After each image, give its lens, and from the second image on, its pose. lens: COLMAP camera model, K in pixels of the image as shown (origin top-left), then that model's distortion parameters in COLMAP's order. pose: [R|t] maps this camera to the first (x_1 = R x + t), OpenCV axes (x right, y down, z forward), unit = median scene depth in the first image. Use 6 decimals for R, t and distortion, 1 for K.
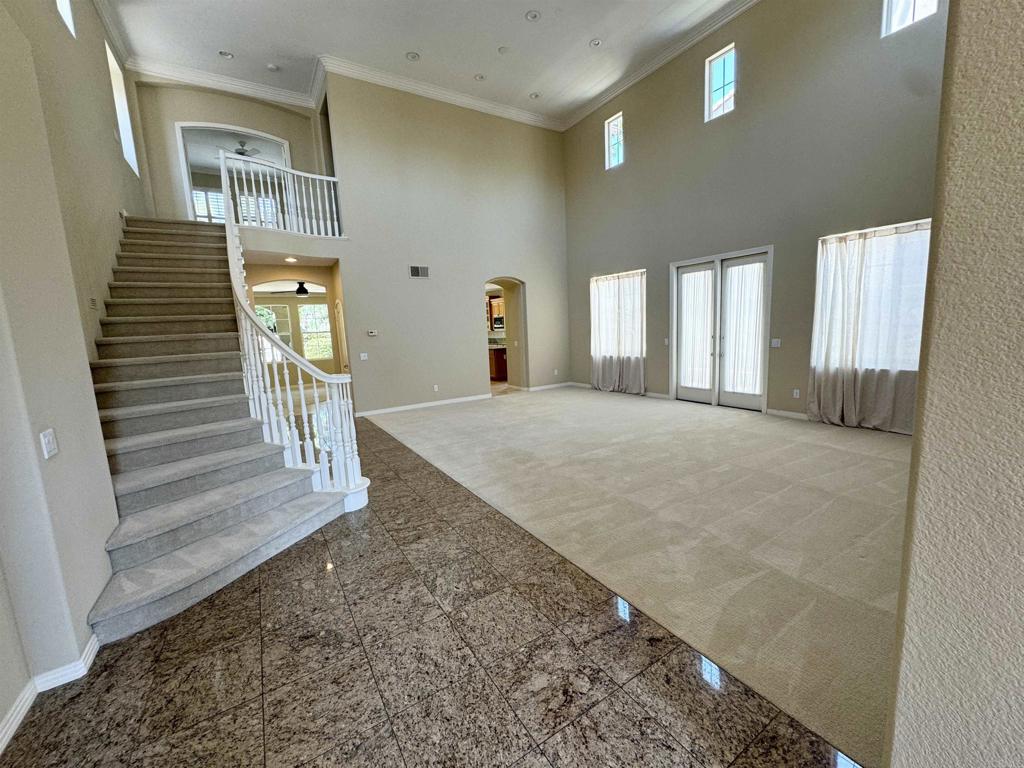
lens RADIAL K [[407.4, 0, 515.7], [0, 407.4, 382.4], [0, 0, 1]] dist [-0.003679, 0.000156]
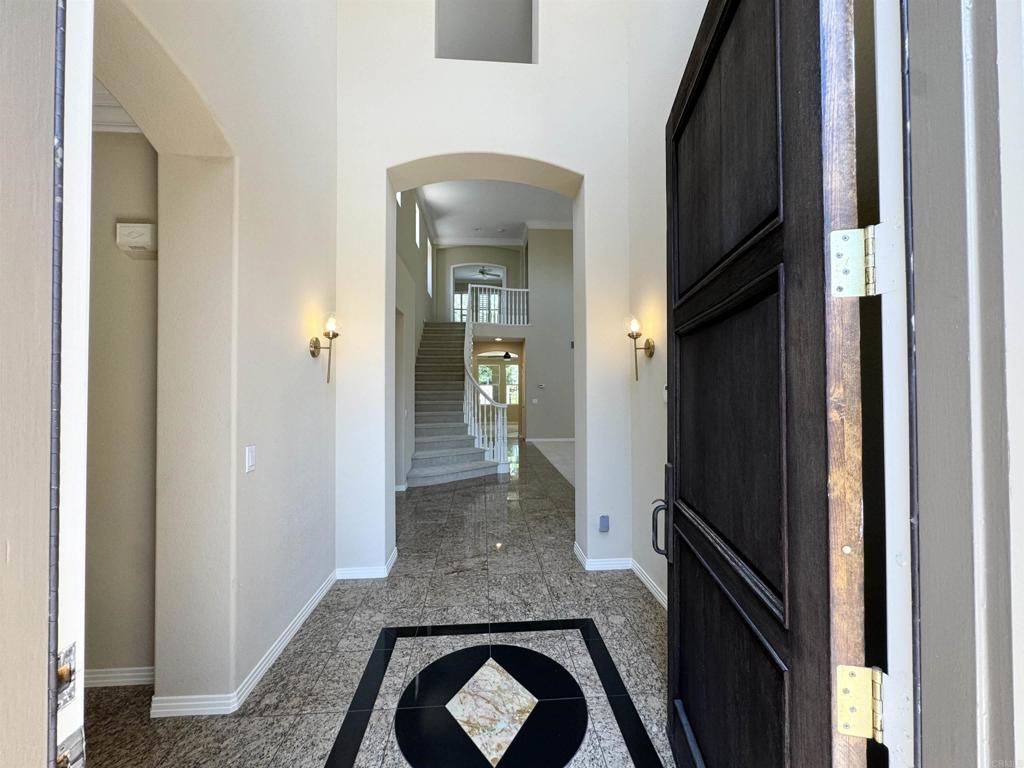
lens RADIAL K [[407.4, 0, 515.7], [0, 407.4, 382.4], [0, 0, 1]] dist [-0.003679, 0.000156]
pose [[0.882176, 0.034418, -0.469661, 0.293315], [-0.100997, 0.987947, -0.117304, 0.055337], [0.459963, 0.150917, 0.875019, -0.387106]]
